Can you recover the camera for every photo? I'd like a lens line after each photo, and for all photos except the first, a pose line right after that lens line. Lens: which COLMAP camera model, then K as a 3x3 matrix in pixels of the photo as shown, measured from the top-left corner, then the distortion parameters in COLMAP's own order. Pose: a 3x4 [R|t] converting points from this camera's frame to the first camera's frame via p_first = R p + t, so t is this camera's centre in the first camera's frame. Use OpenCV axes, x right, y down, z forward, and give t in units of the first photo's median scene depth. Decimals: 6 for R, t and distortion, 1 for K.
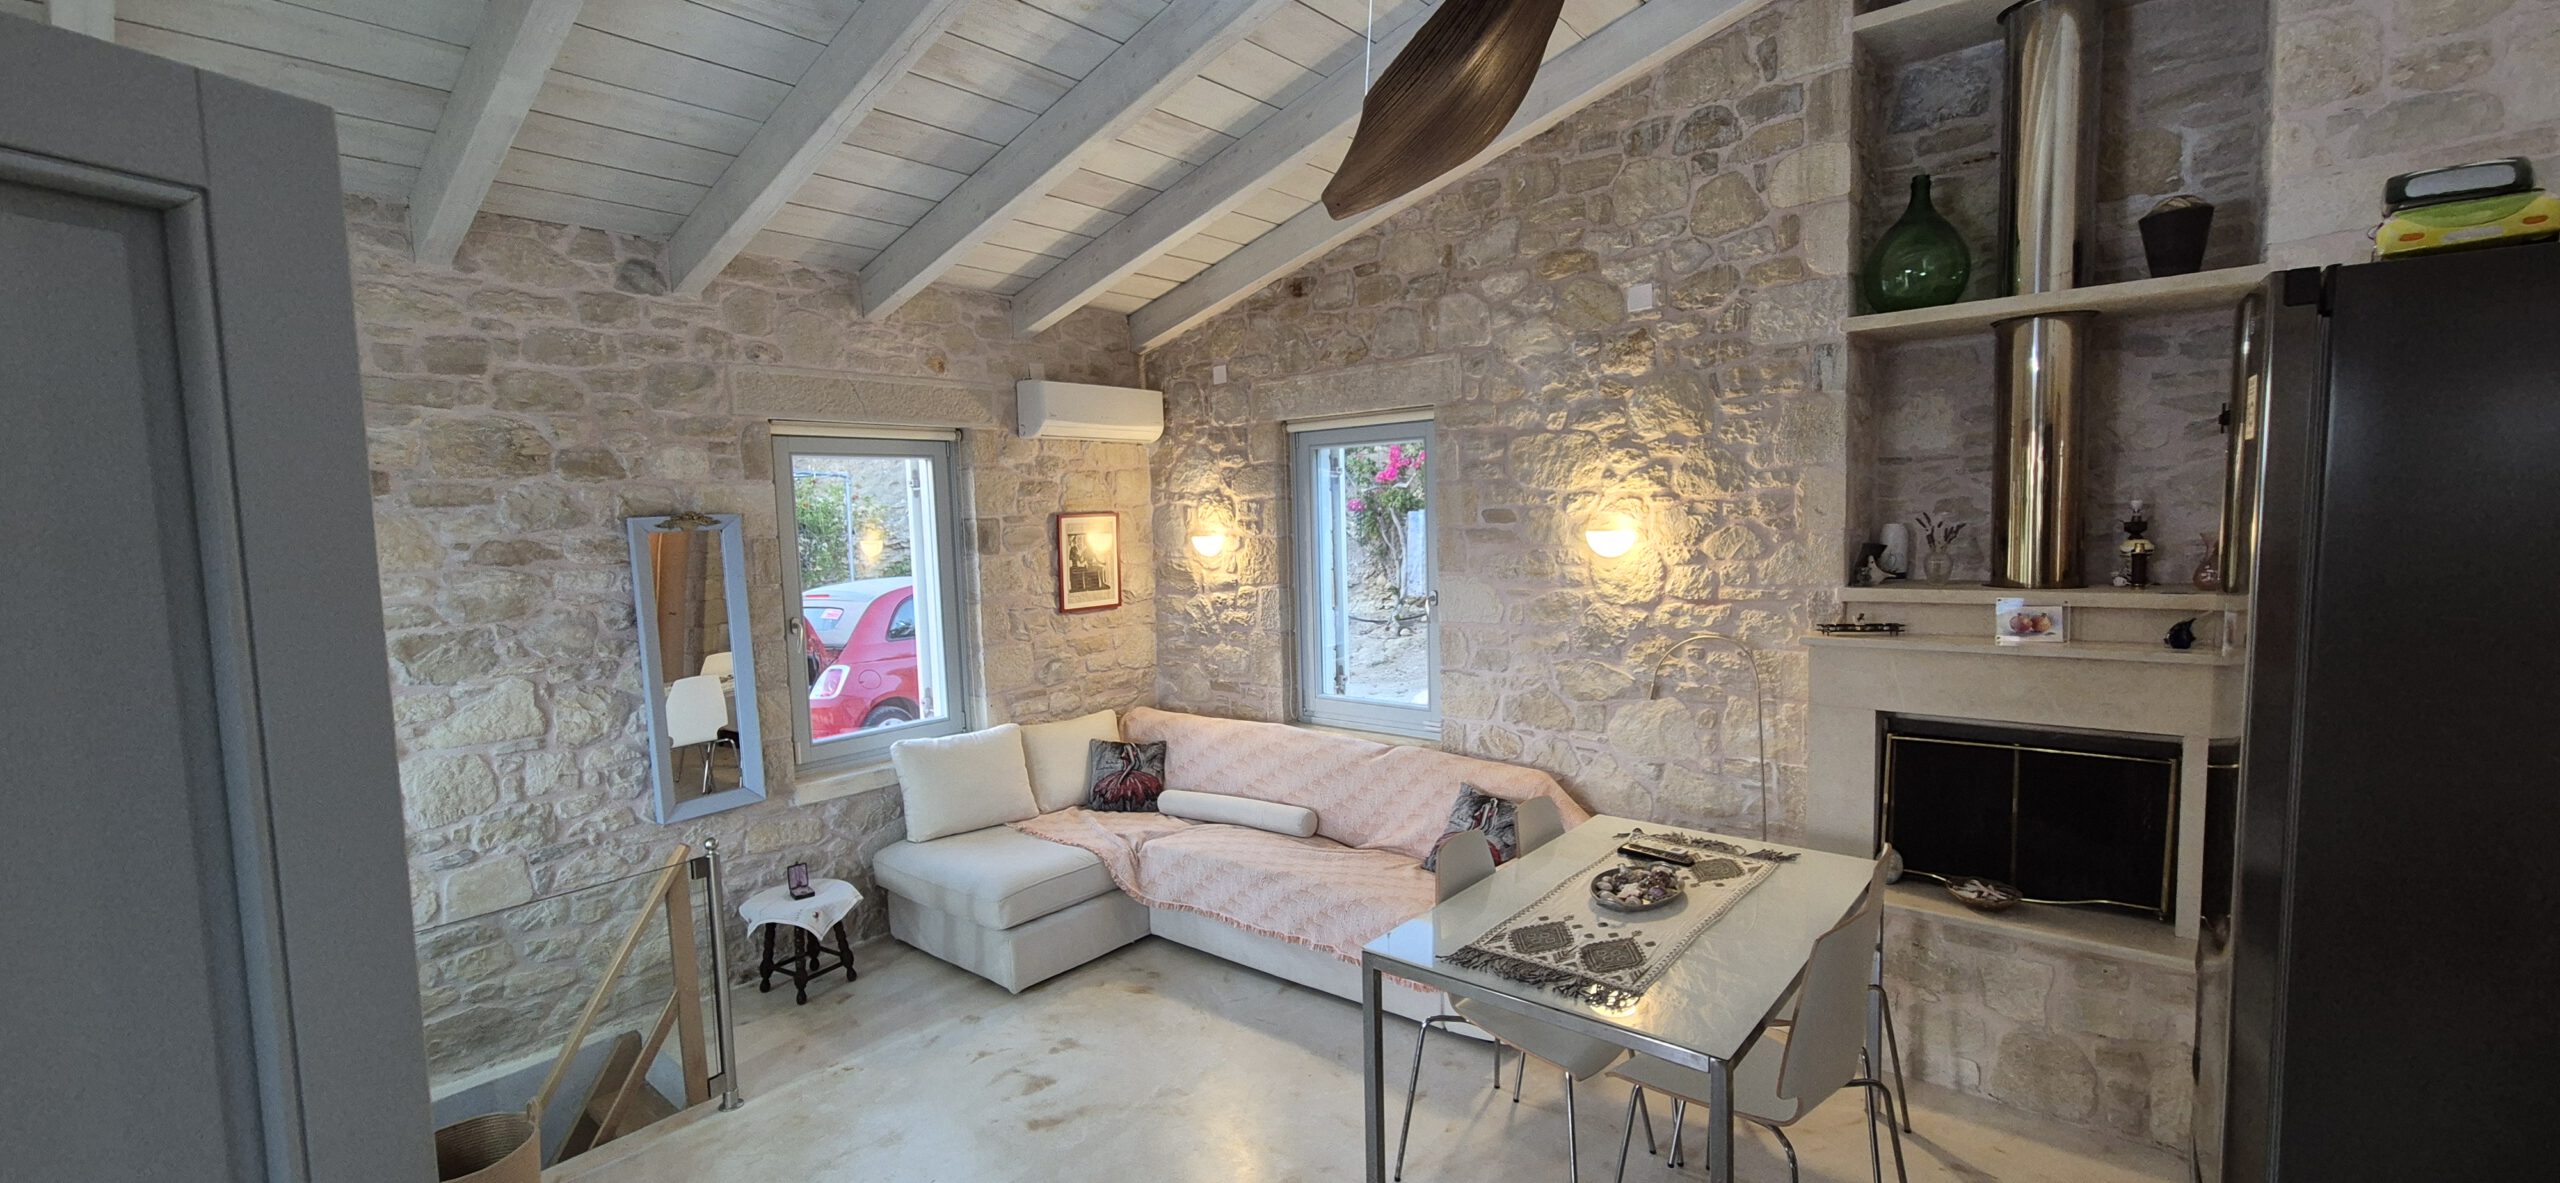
lens RADIAL K [[1054.4, 0, 1278.7], [0, 1054.4, 598.6], [0, 0, 1]] dist [0.001815, -0.000185]
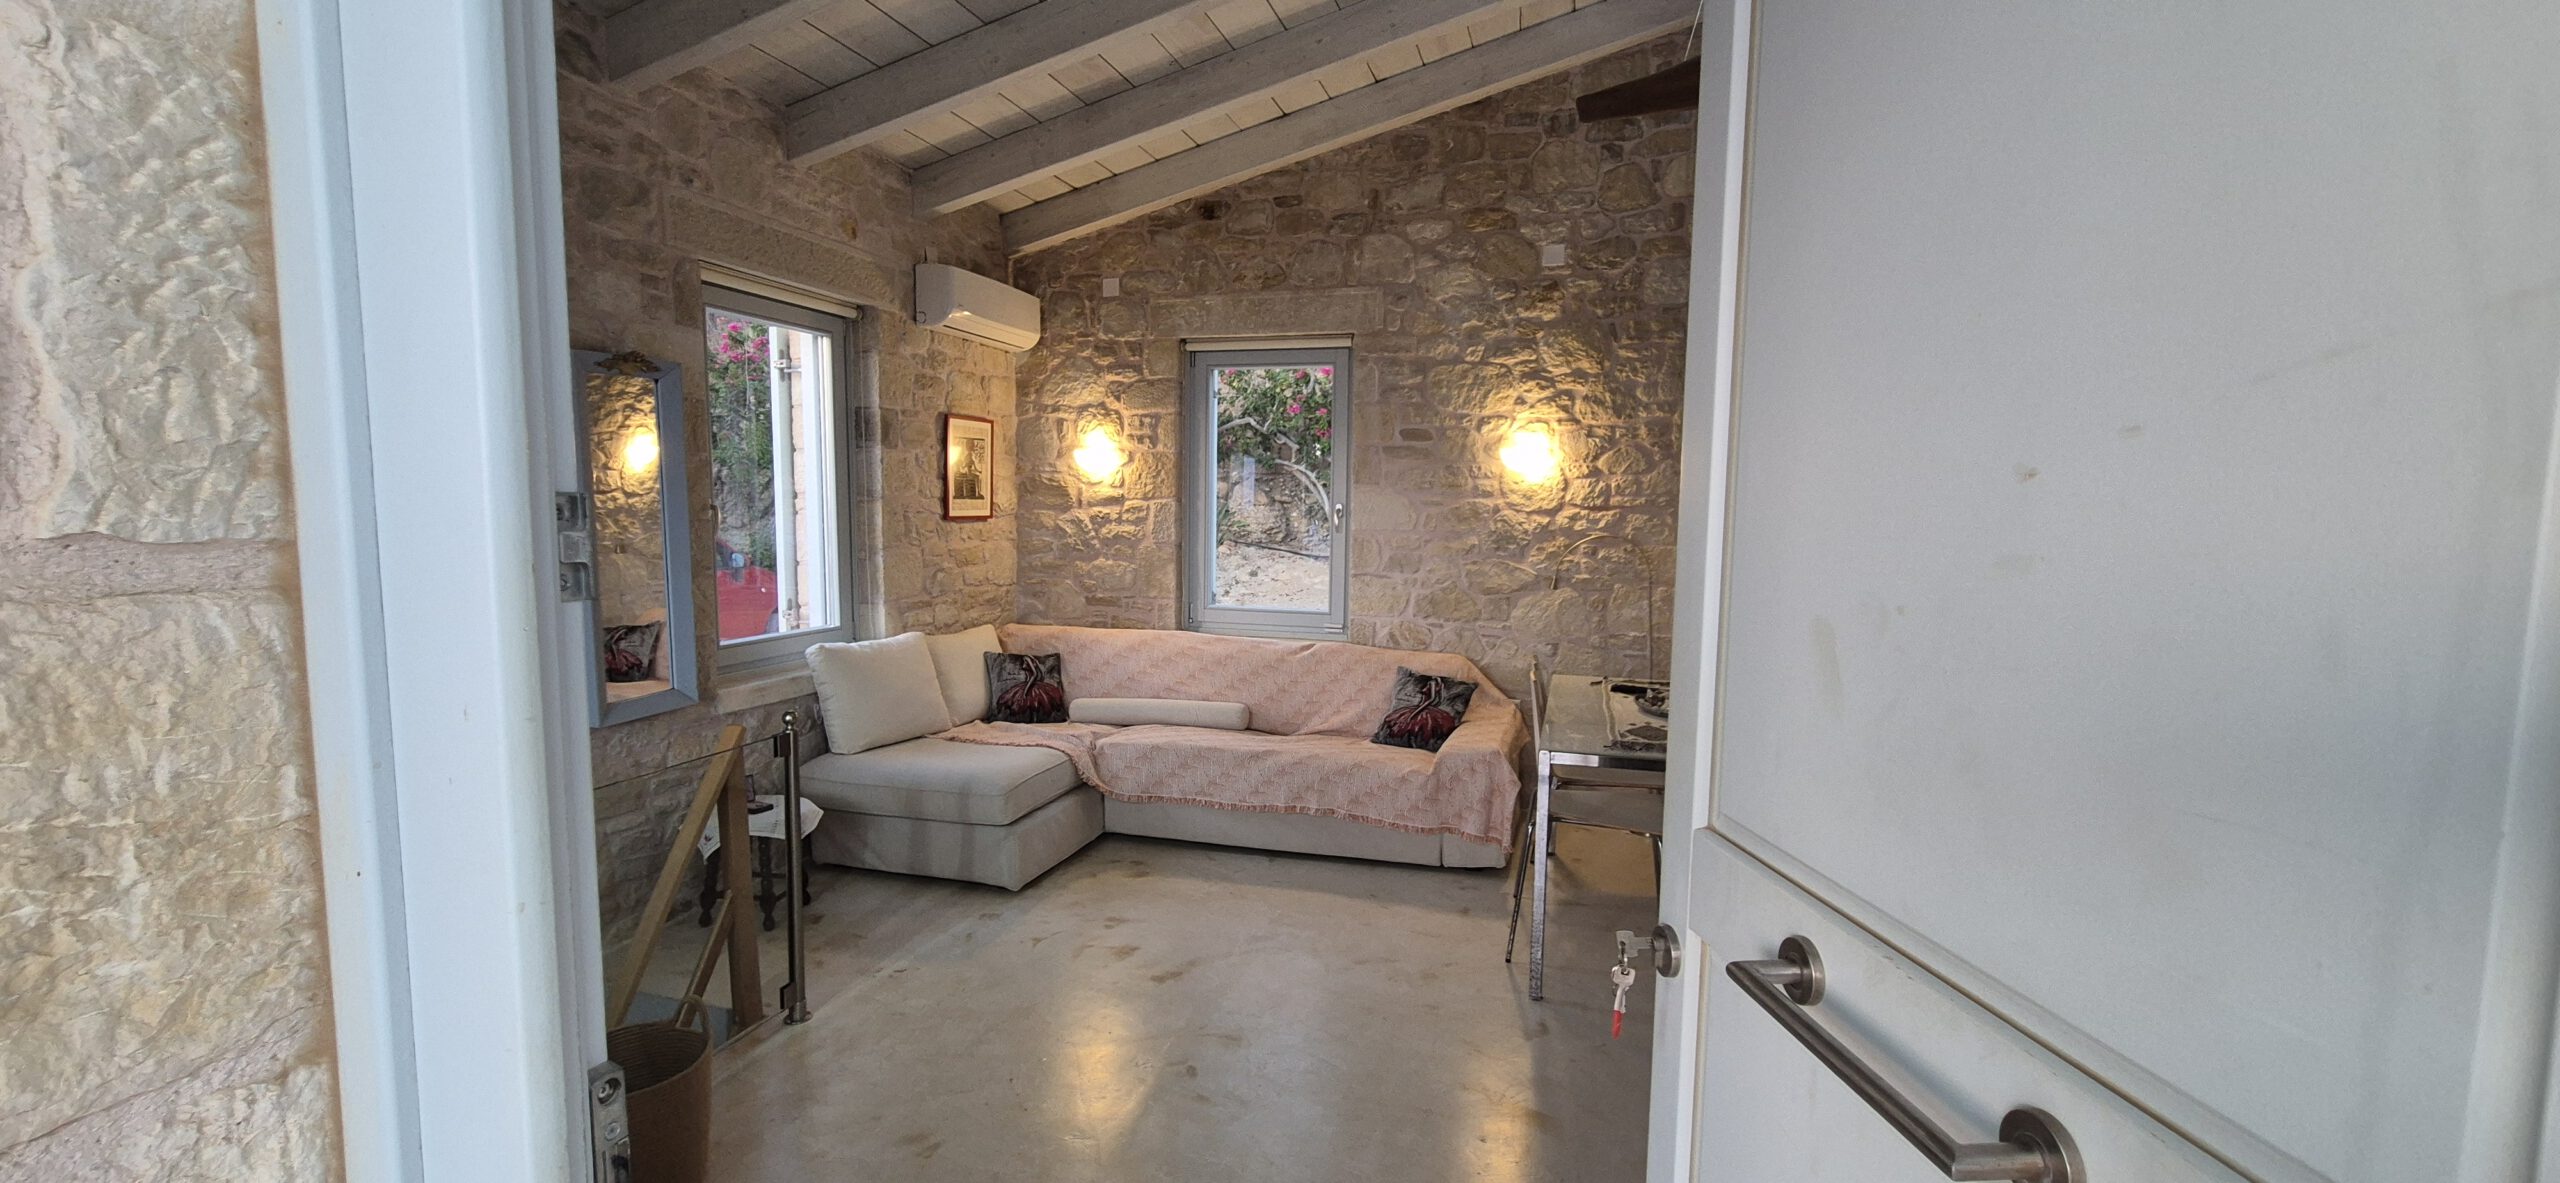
lens RADIAL K [[1054.4, 0, 1270.4], [0, 1054.4, 601.5], [0, 0, 1]] dist [0.001815, -0.000185]
pose [[0.908892, 0.004978, 0.417002, -0.421081], [-0.008048, 0.999952, 0.005604, 0.099313], [-0.416954, -0.008450, 0.908888, 0.032055]]
